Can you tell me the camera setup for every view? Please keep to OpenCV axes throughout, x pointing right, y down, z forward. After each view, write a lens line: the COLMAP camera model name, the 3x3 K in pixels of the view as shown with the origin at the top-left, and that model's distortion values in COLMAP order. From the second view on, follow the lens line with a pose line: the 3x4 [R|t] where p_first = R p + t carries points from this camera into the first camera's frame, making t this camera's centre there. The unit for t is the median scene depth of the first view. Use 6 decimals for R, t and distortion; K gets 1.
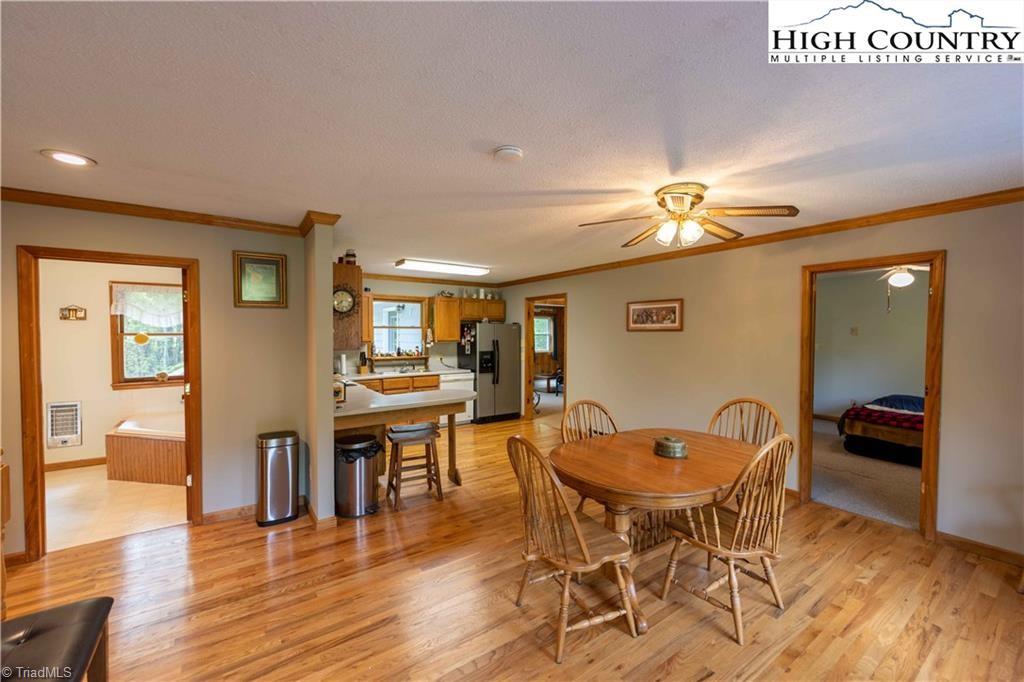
lens RADIAL K [[410.0, 0, 515.3], [0, 410.0, 342.7], [0, 0, 1]] dist [0.002383, -0.000189]
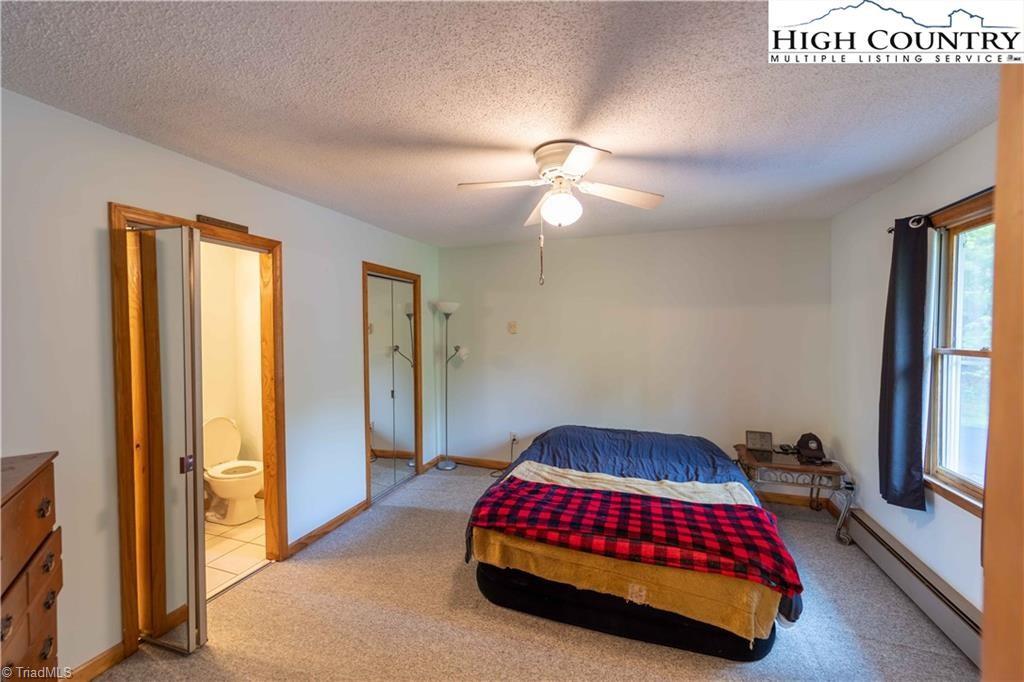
lens RADIAL K [[410.0, 0, 515.3], [0, 410.0, 342.7], [0, 0, 1]] dist [0.002383, -0.000189]
pose [[0.807832, -0.018372, 0.589126, 0.591799], [0.018324, 0.999814, 0.006054, -0.011643], [-0.589127, 0.005905, 0.808019, 0.626036]]
